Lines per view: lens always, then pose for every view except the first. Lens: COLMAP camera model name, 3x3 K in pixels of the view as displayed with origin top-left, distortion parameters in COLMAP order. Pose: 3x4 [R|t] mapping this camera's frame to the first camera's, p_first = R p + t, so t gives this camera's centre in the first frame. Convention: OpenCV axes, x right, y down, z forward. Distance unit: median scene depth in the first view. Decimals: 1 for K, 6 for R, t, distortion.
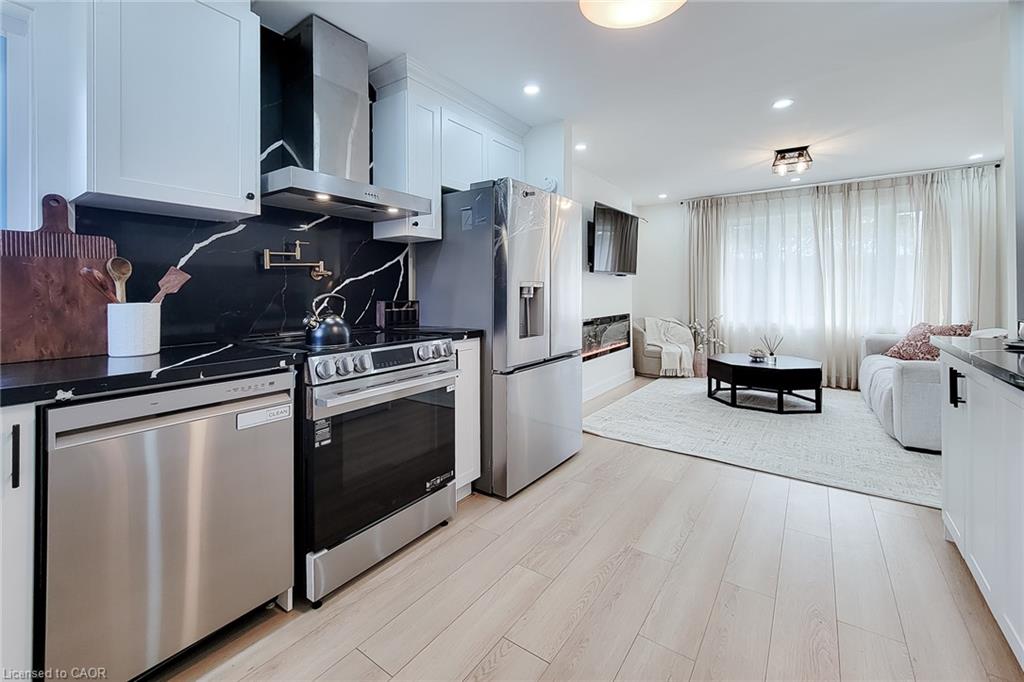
lens RADIAL K [[422.8, 0, 501.7], [0, 422.8, 287.7], [0, 0, 1]] dist [0.002345, -0.001088]
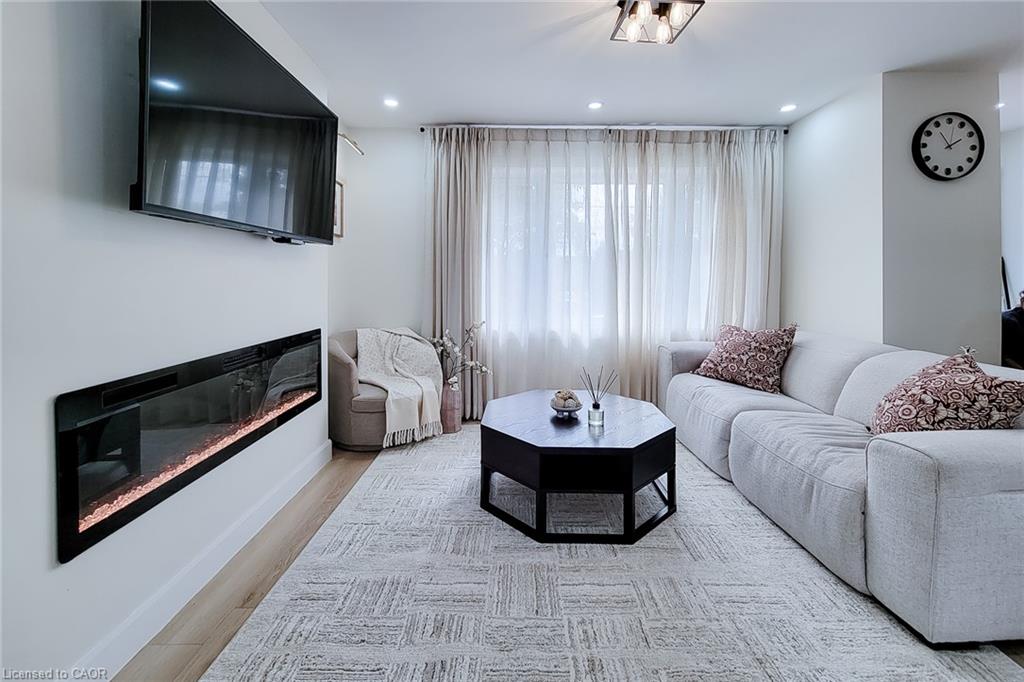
lens RADIAL K [[422.8, 0, 513.1], [0, 422.8, 288.4], [0, 0, 1]] dist [0.002345, -0.001088]
pose [[0.798961, -0.002375, 0.601378, 0.197470], [-0.010379, 0.999789, 0.017737, 0.006226], [-0.601293, -0.020413, 0.798768, 0.512800]]
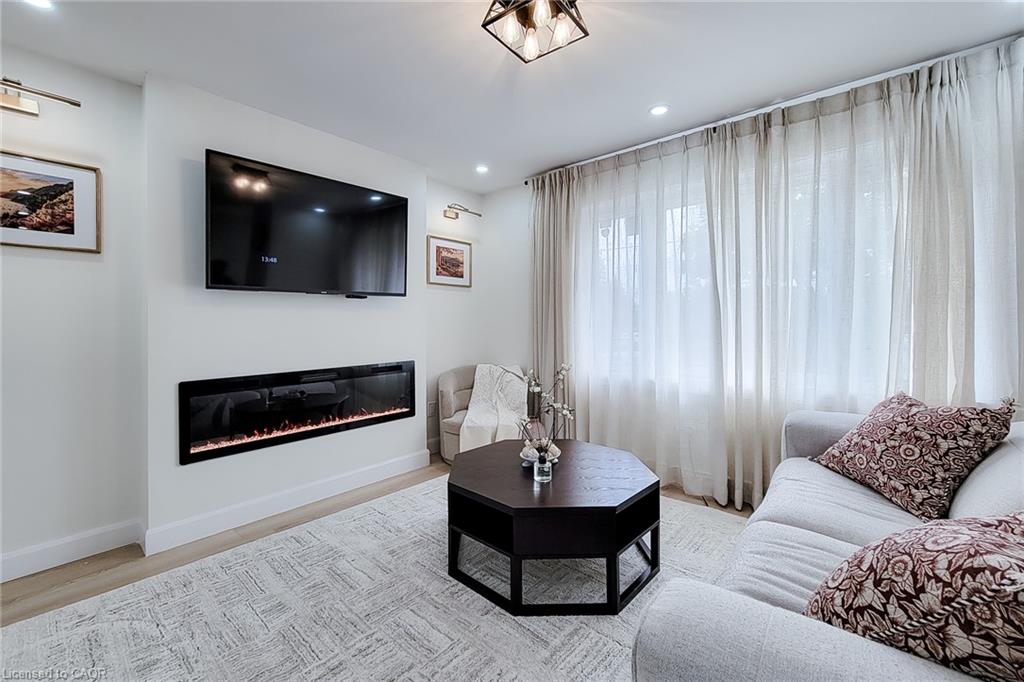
lens RADIAL K [[422.8, 0, 499.7], [0, 422.8, 321.6], [0, 0, 1]] dist [0.002345, -0.001088]
pose [[0.996315, -0.001549, -0.085758, 0.492088], [0.001889, 0.999991, 0.003884, 0.002620], [0.085751, -0.004032, 0.996308, 0.417964]]
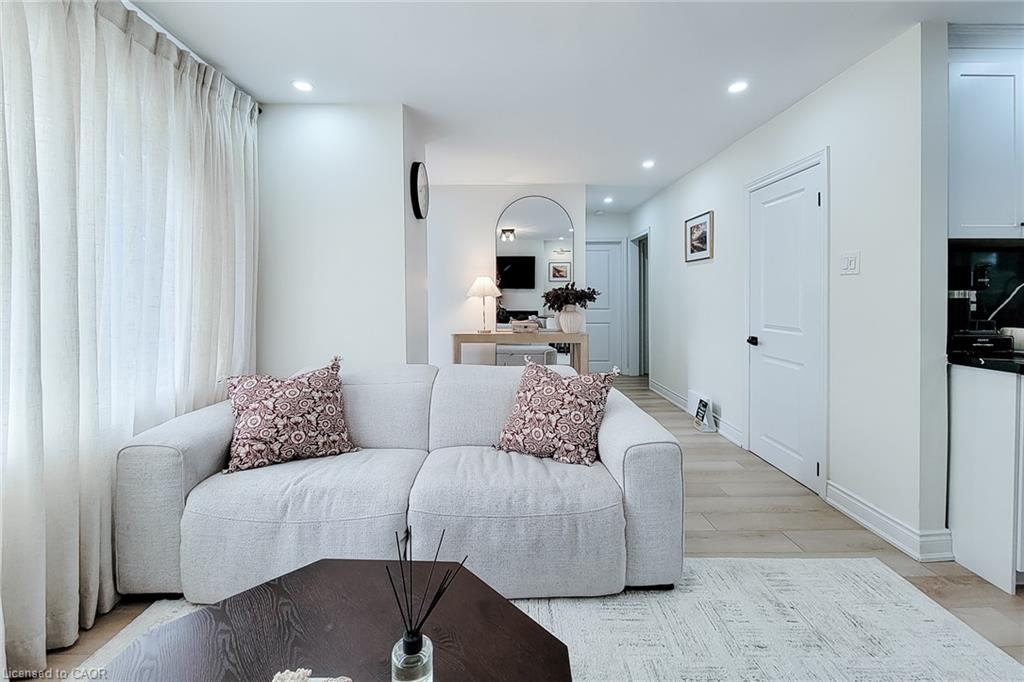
lens RADIAL K [[422.8, 0, 507.4], [0, 422.8, 298.6], [0, 0, 1]] dist [0.002345, -0.001088]
pose [[-0.592648, -0.012723, 0.805361, 0.345491], [-0.008494, 0.999918, 0.009546, -0.011034], [-0.805417, -0.001183, -0.592707, 0.844806]]
